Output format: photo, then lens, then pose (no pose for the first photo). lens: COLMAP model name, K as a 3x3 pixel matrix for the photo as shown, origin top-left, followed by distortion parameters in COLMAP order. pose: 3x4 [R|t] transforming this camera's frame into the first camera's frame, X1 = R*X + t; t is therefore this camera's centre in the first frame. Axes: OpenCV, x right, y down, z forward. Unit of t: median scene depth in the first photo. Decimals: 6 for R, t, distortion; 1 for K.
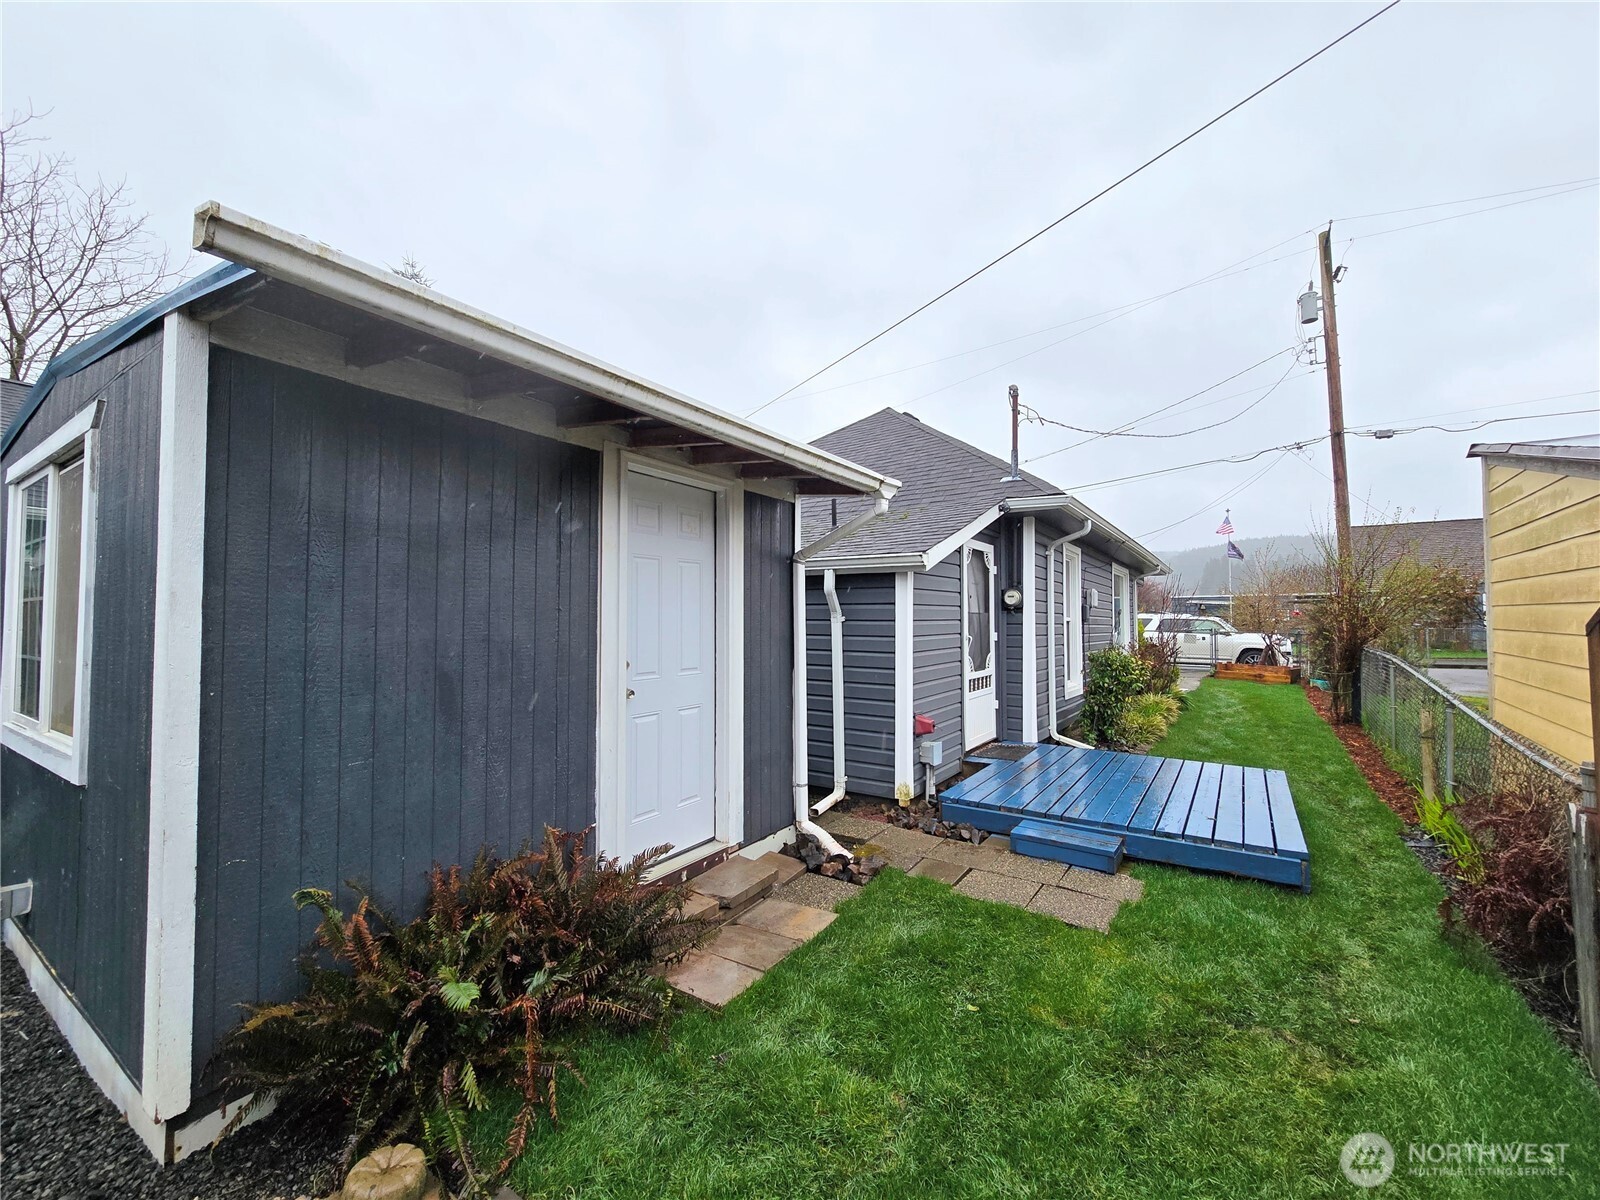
lens RADIAL K [[656.3, 0, 811.2], [0, 656.3, 595.4], [0, 0, 1]] dist [-0.002217, -0.000469]
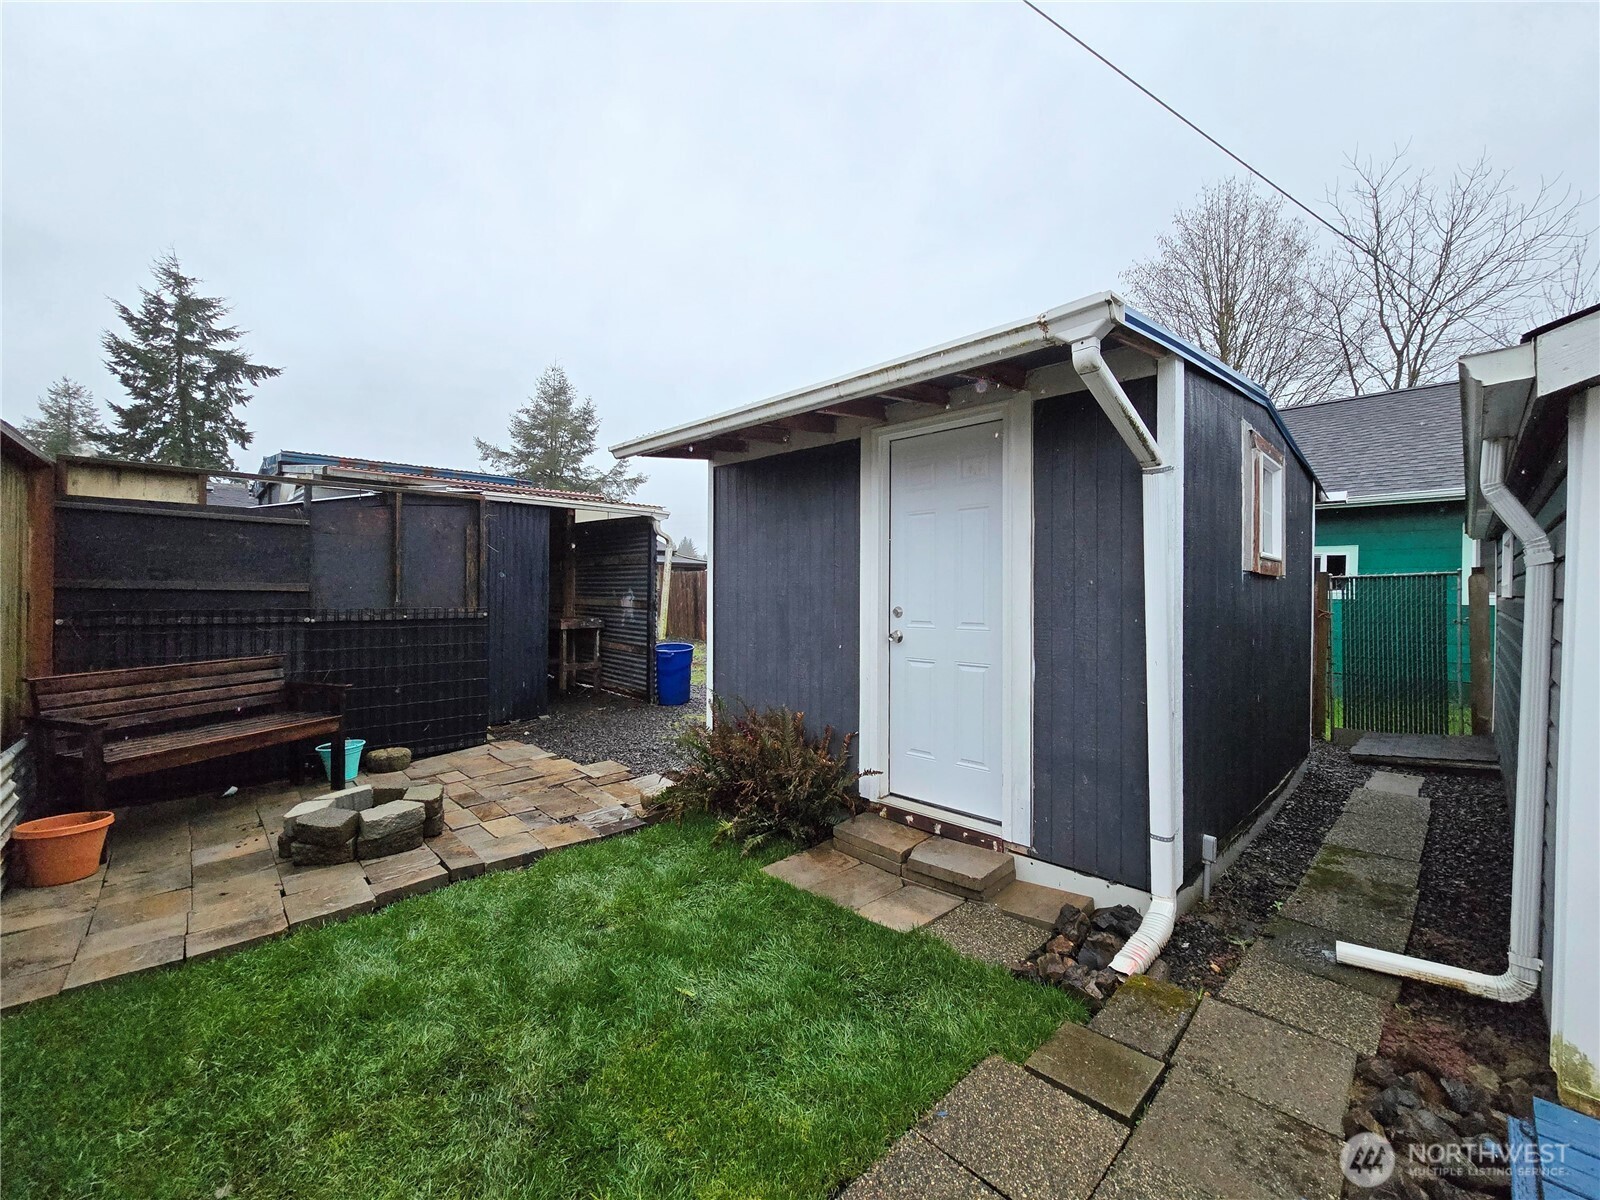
lens RADIAL K [[656.3, 0, 811.2], [0, 656.3, 595.4], [0, 0, 1]] dist [-0.002217, -0.000469]
pose [[-0.211625, 0.004330, -0.977341, 0.840596], [0.030542, 0.999531, -0.002185, 0.073342], [0.976874, -0.030313, -0.211658, 1.065636]]
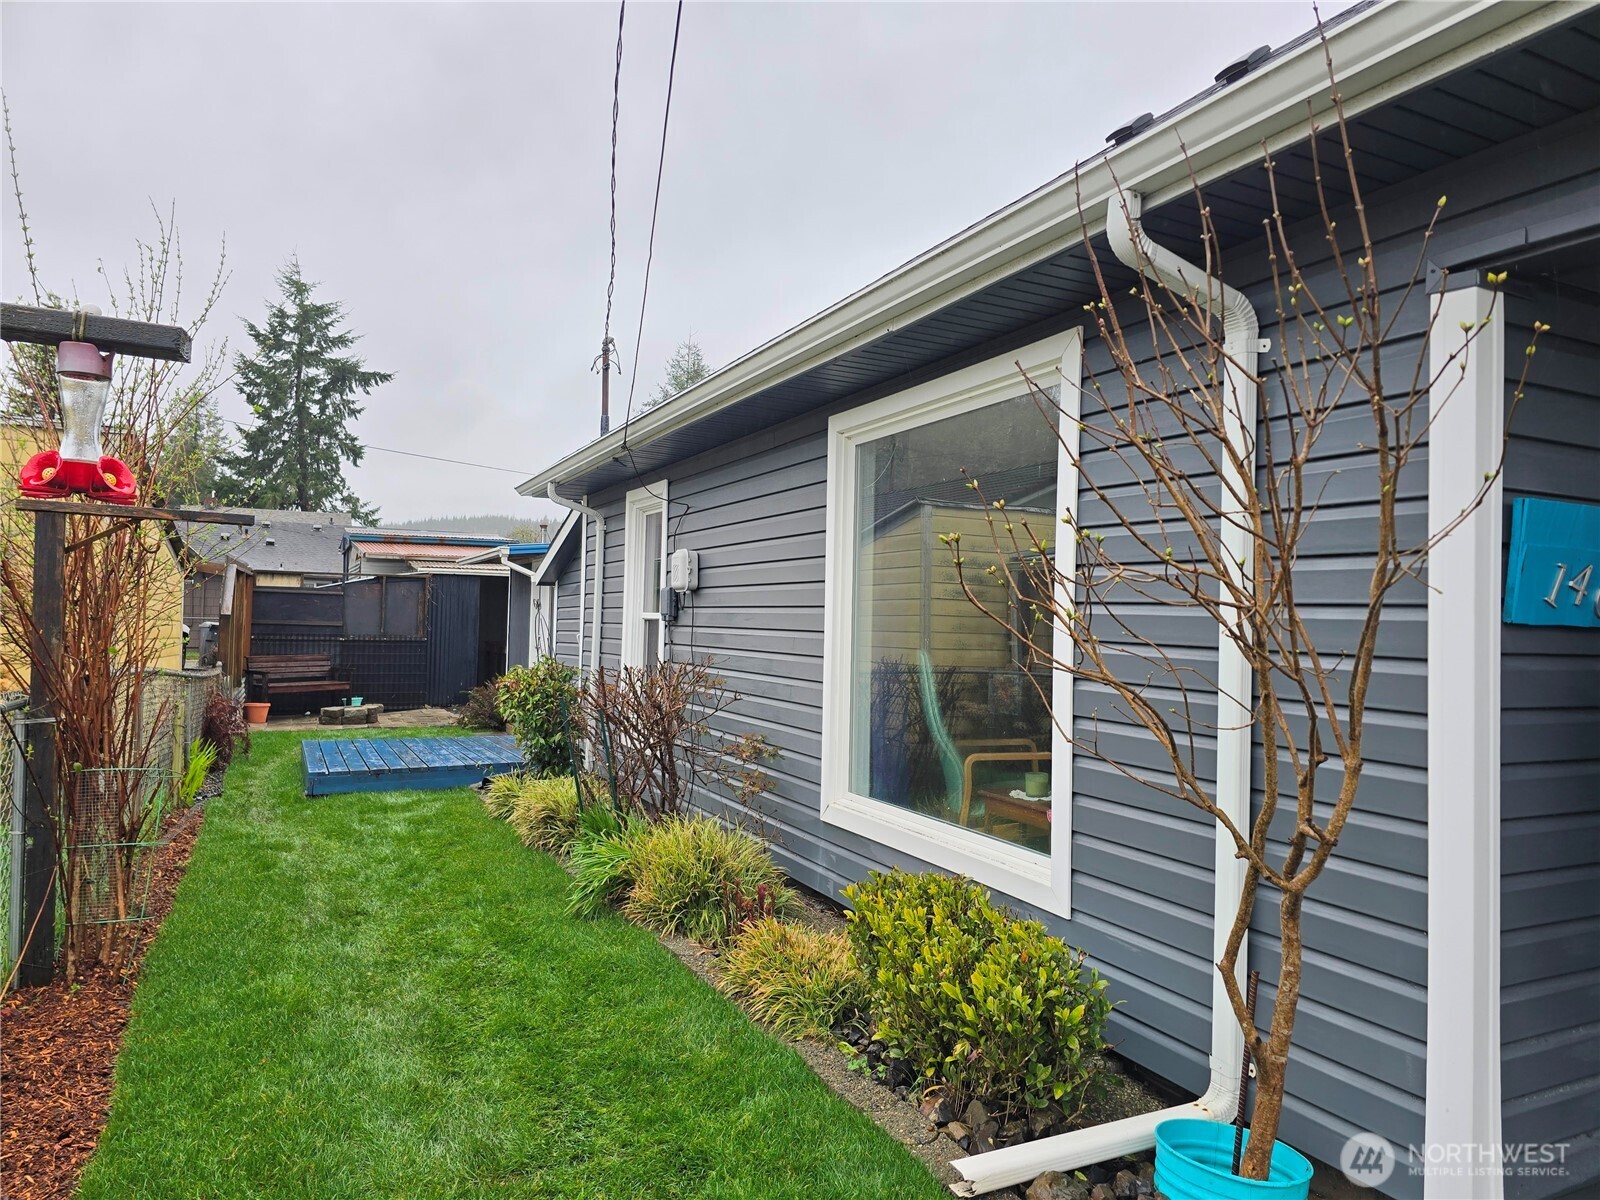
lens RADIAL K [[1064.2, 0, 803.0], [0, 1064.2, 593.0], [0, 0, 1]] dist [0.063269, -0.054094]
pose [[-0.511463, -0.037649, -0.858480, 1.310861], [0.015957, 0.998451, -0.053295, 0.097372], [0.859157, -0.040957, -0.510070, 1.765094]]
